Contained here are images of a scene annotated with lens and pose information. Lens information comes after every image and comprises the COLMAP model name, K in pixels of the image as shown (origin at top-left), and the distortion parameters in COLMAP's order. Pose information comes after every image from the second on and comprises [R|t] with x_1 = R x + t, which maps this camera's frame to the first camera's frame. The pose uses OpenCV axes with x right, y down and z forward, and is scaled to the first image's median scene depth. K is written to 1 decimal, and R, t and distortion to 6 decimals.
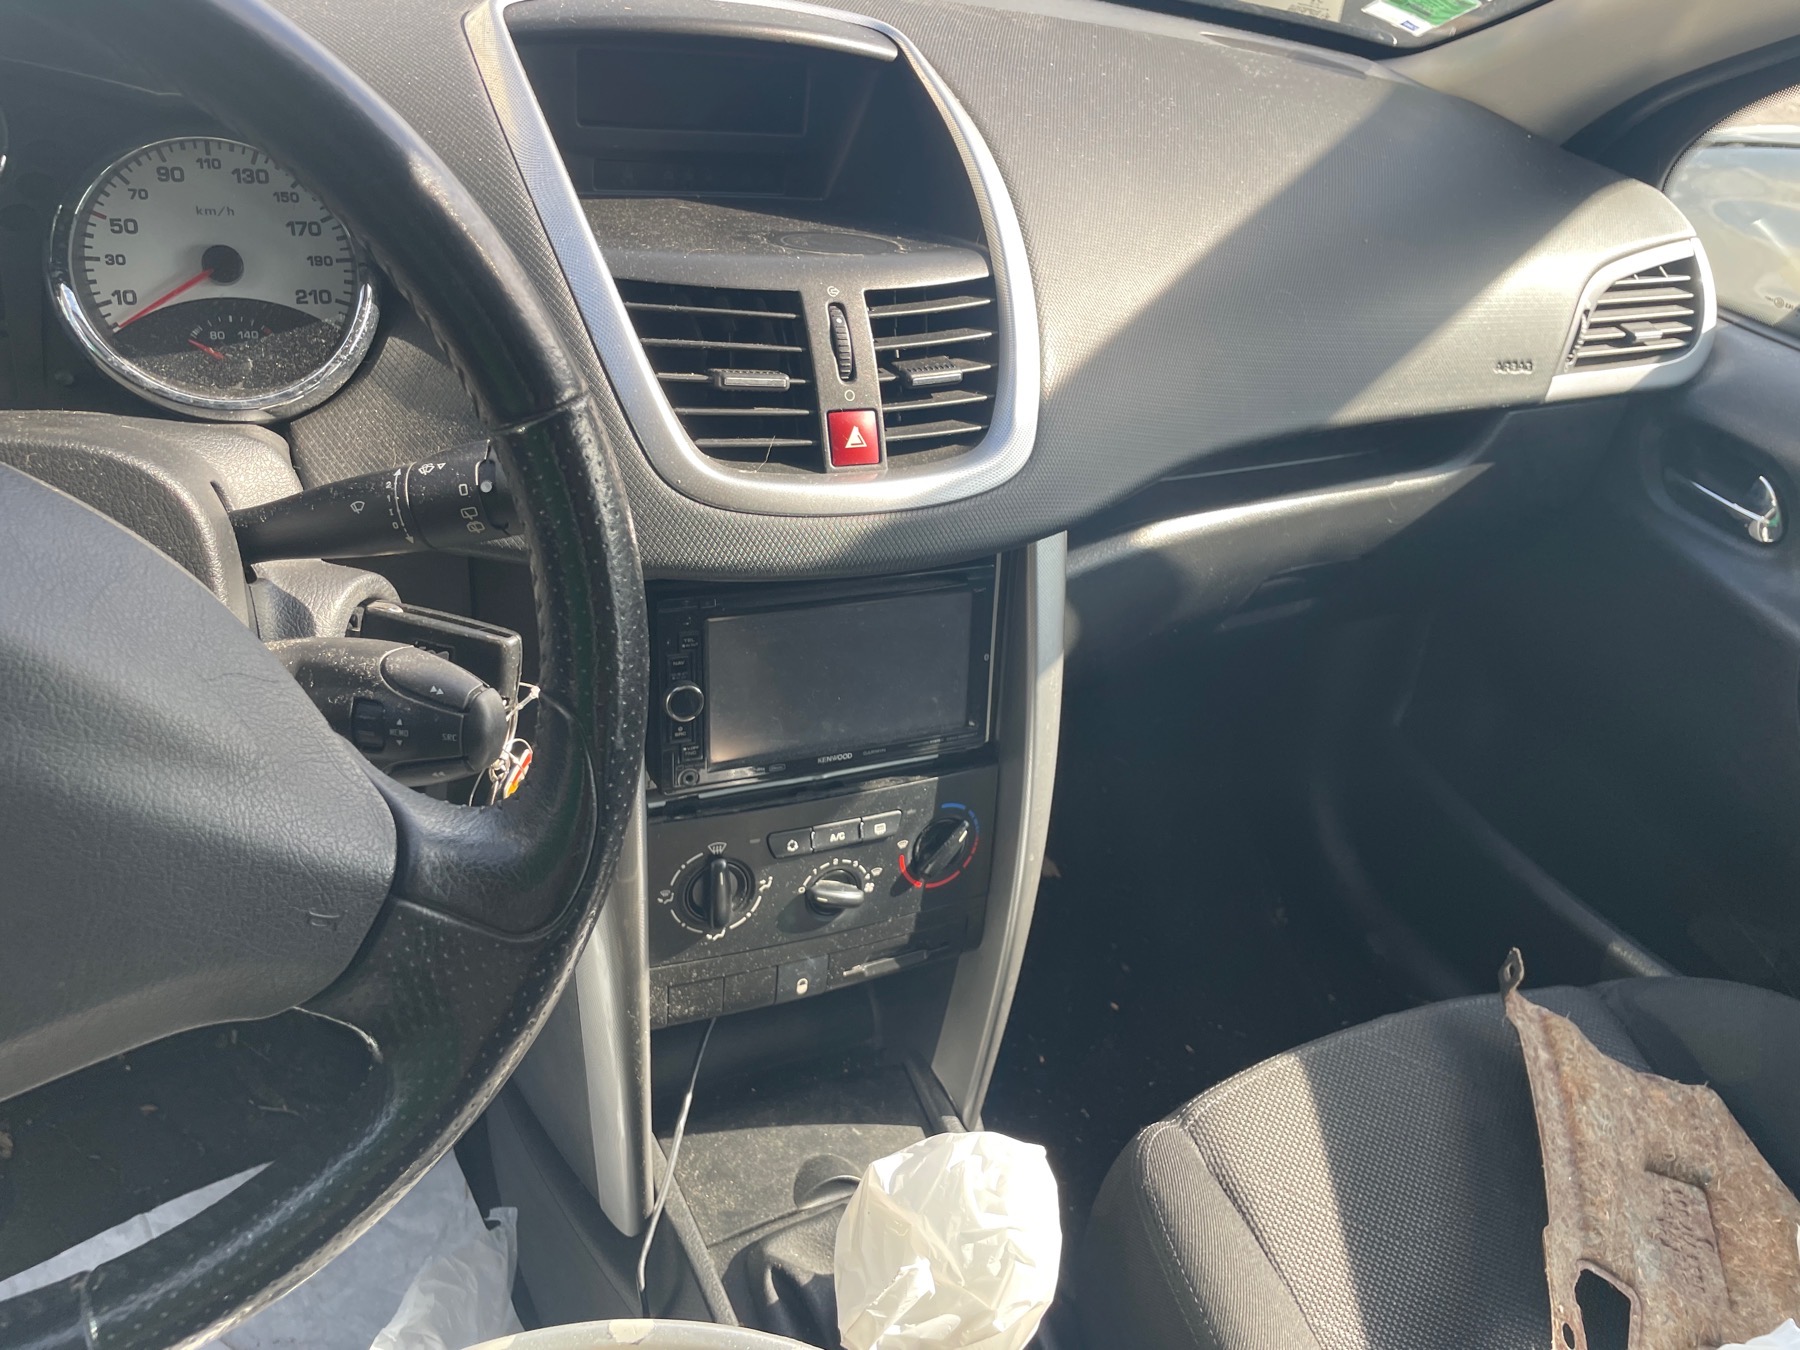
lens RADIAL K [[1360.5, 0, 931.6], [0, 1360.5, 653.2], [0, 0, 1]] dist [0.023923, -0.028332]
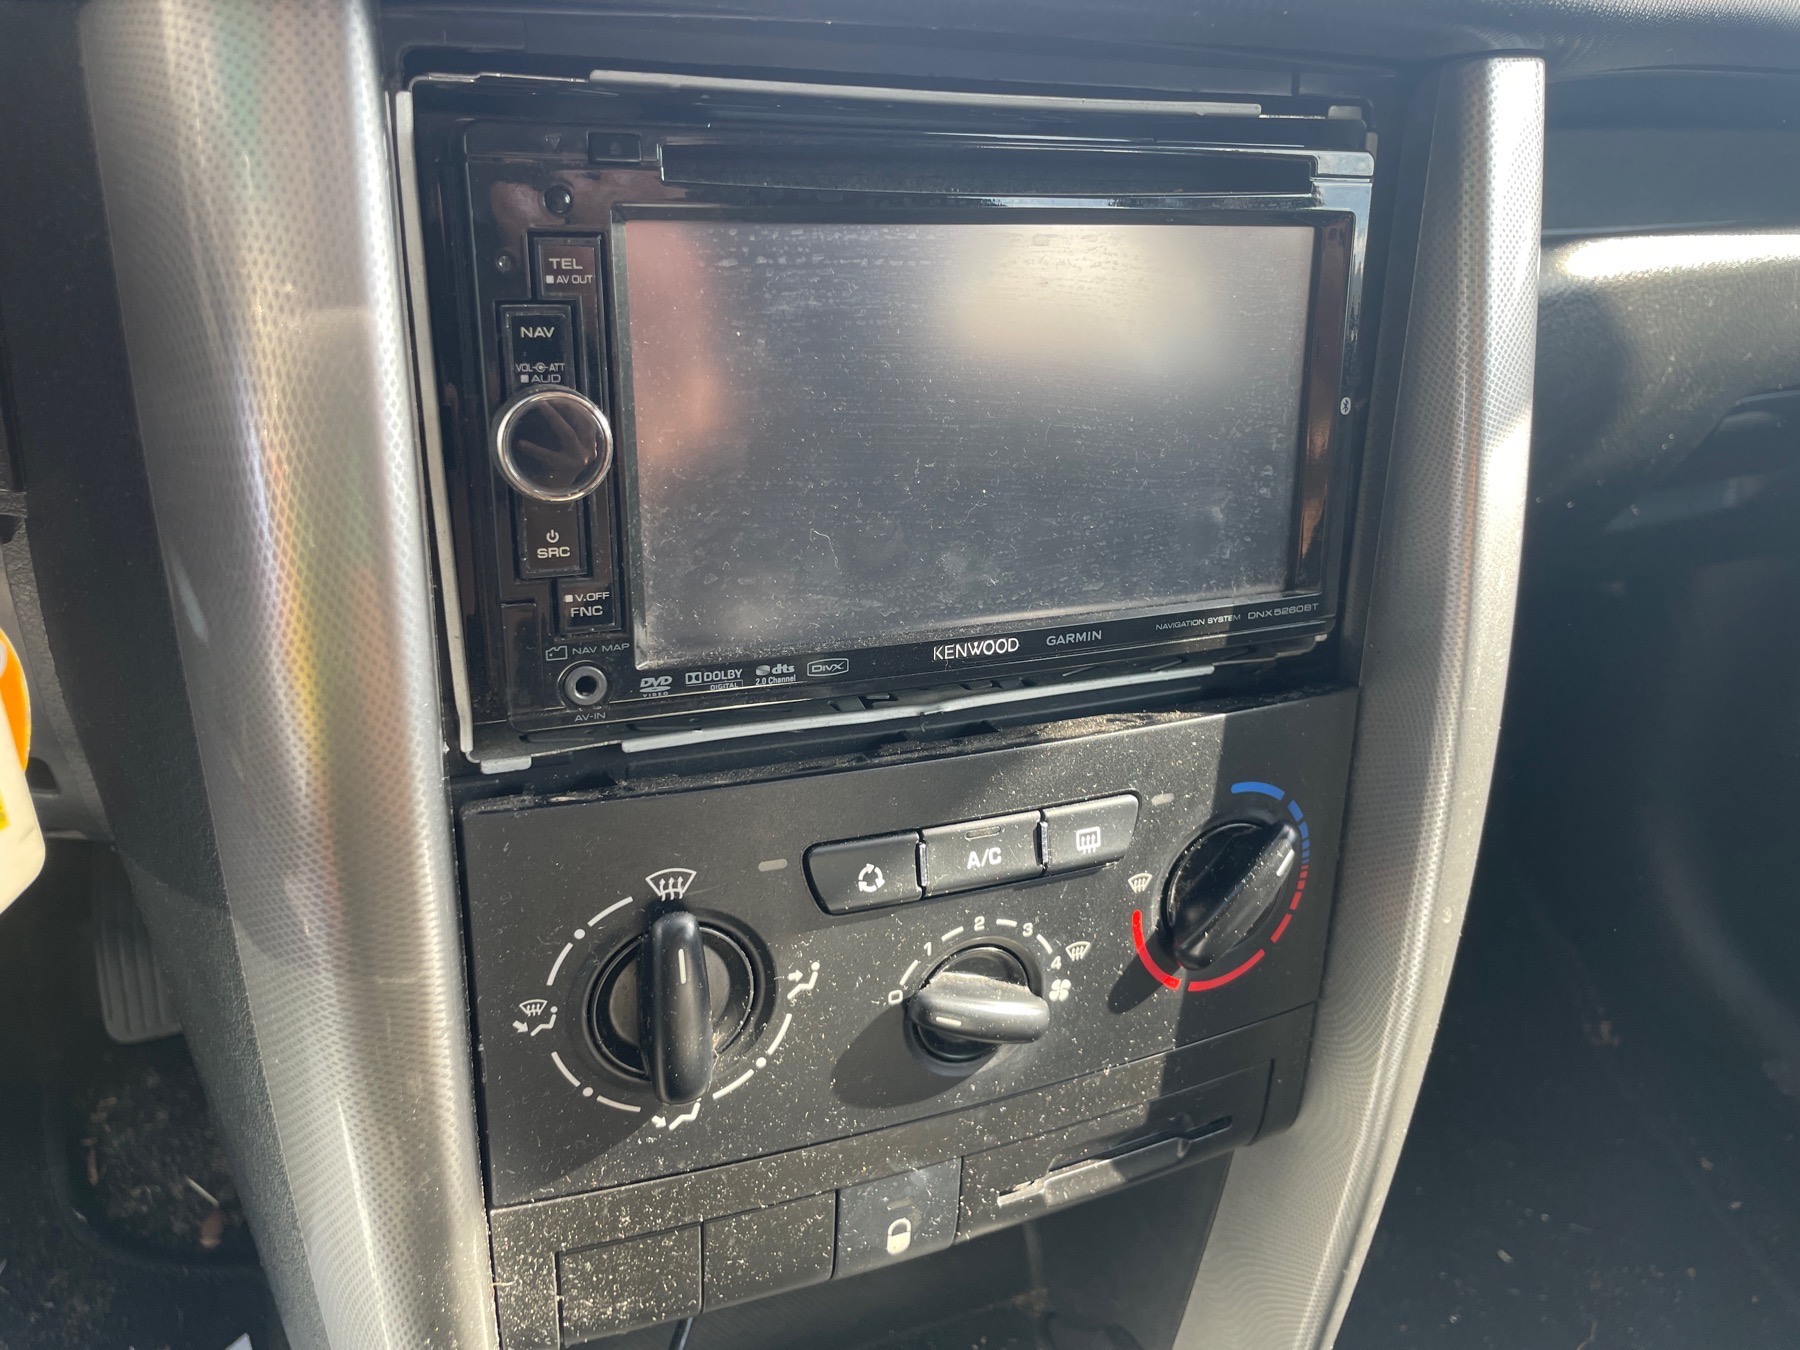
lens RADIAL K [[1360.5, 0, 884.5], [0, 1360.5, 653.3], [0, 0, 1]] dist [0.023923, -0.028332]
pose [[0.996670, -0.023479, -0.078093, -0.064072], [0.017483, 0.996909, -0.076592, 0.102709], [0.079650, 0.074972, 0.994000, 0.588038]]
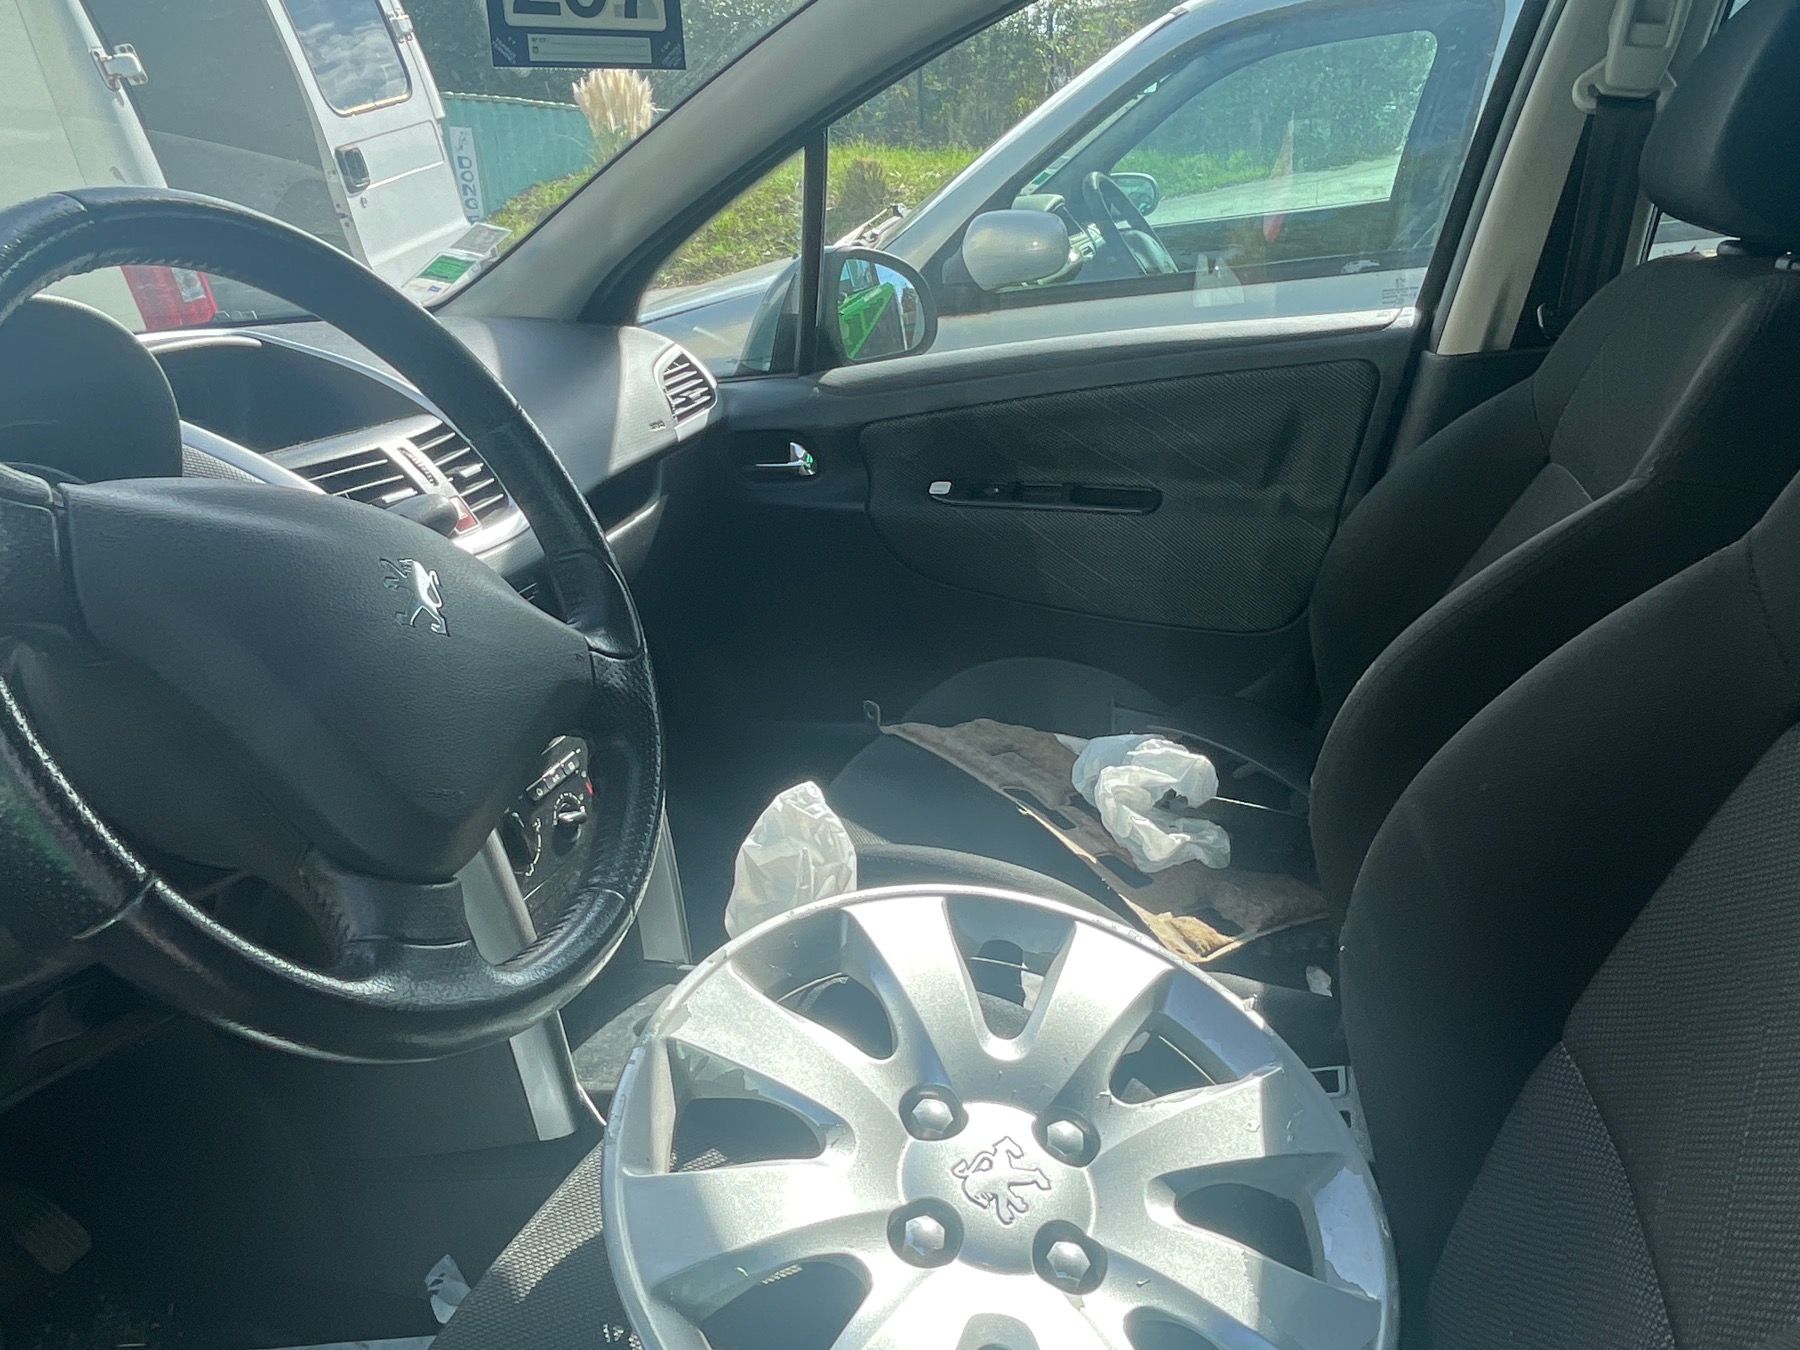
lens RADIAL K [[1360.5, 0, 888.7], [0, 1360.5, 682.5], [0, 0, 1]] dist [0.023923, -0.028332]
pose [[0.627751, -0.434986, 0.645535, -0.732096], [0.565964, 0.824414, 0.005150, 0.239373], [-0.534429, 0.362117, 0.763713, -0.352399]]
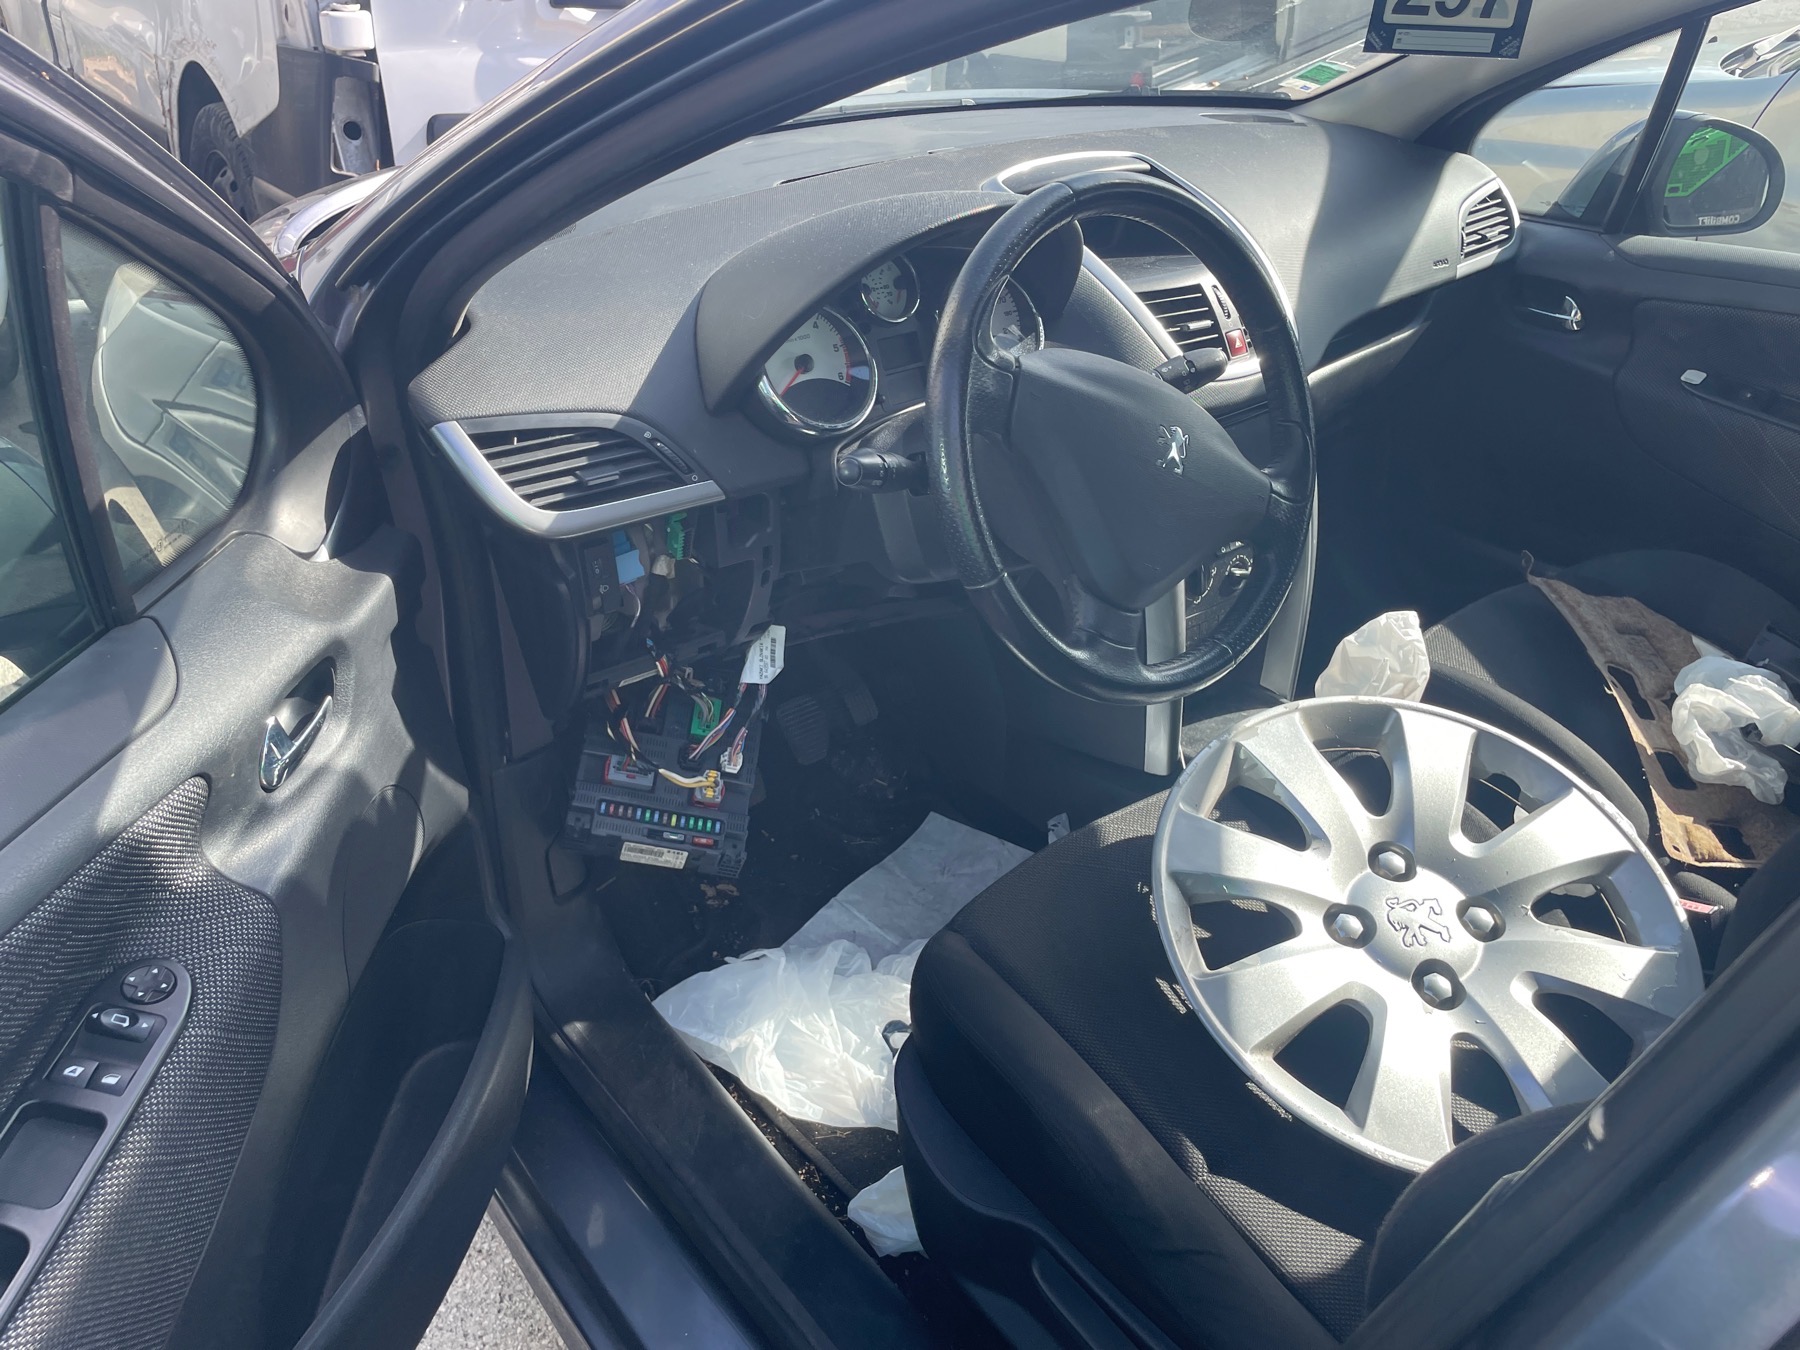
lens RADIAL K [[1360.5, 0, 880.7], [0, 1360.5, 676.7], [0, 0, 1]] dist [0.023923, -0.028332]
pose [[0.959859, -0.244502, 0.137435, -0.897655], [0.246903, 0.969040, -0.000435, 0.192590], [-0.133074, 0.034351, 0.990511, -0.939242]]
